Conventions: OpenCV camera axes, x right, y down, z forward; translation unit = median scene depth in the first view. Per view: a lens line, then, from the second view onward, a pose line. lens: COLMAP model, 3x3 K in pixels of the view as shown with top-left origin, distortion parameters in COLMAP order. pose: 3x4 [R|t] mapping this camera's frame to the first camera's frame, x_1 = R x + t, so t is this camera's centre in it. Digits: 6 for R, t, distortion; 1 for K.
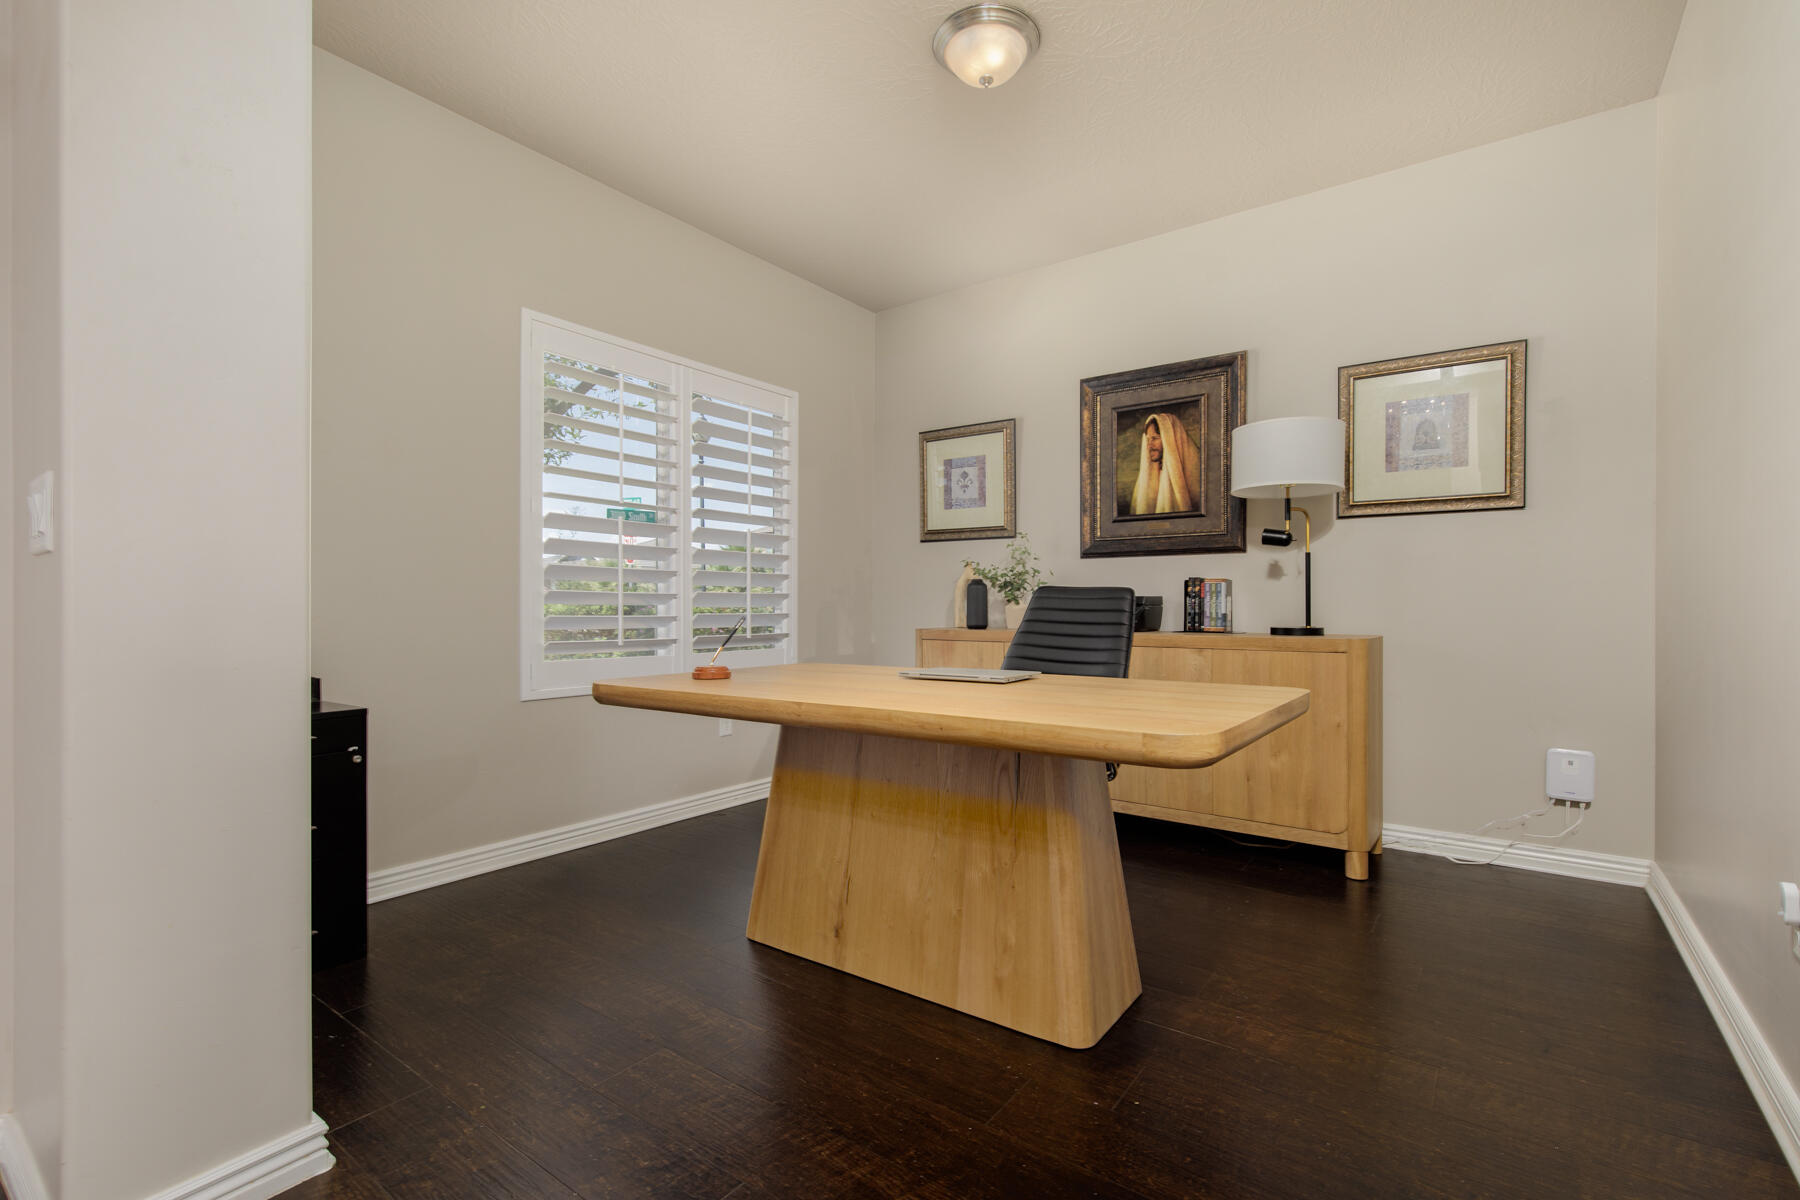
lens RADIAL K [[807.7, 0, 890.2], [0, 807.7, 605.4], [0, 0, 1]] dist [0.008568, -0.000397]
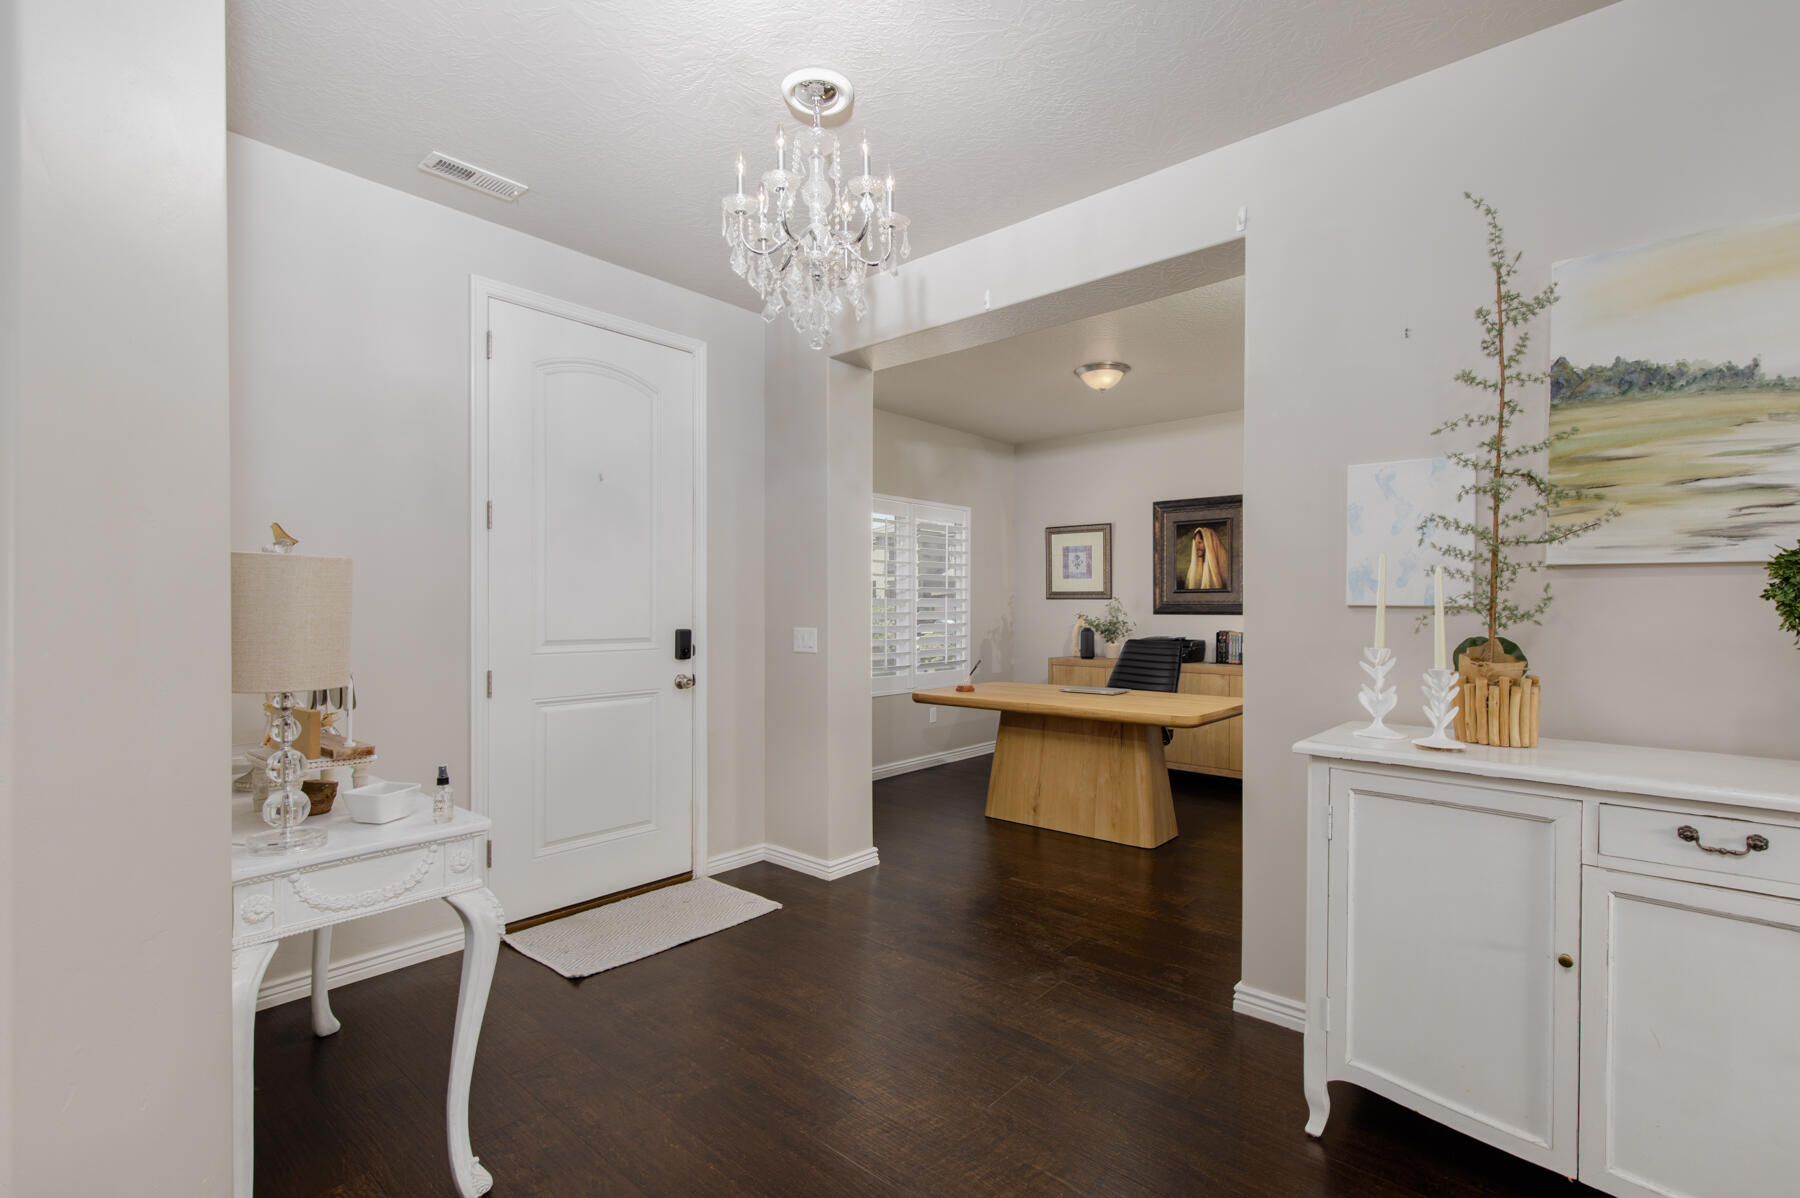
lens RADIAL K [[807.7, 0, 890.2], [0, 807.7, 604.4], [0, 0, 1]] dist [0.008568, -0.000397]
pose [[0.995517, -0.001994, -0.094565, -0.137019], [0.001682, 0.999993, -0.003376, -0.077308], [0.094572, 0.003201, 0.995513, -0.666887]]
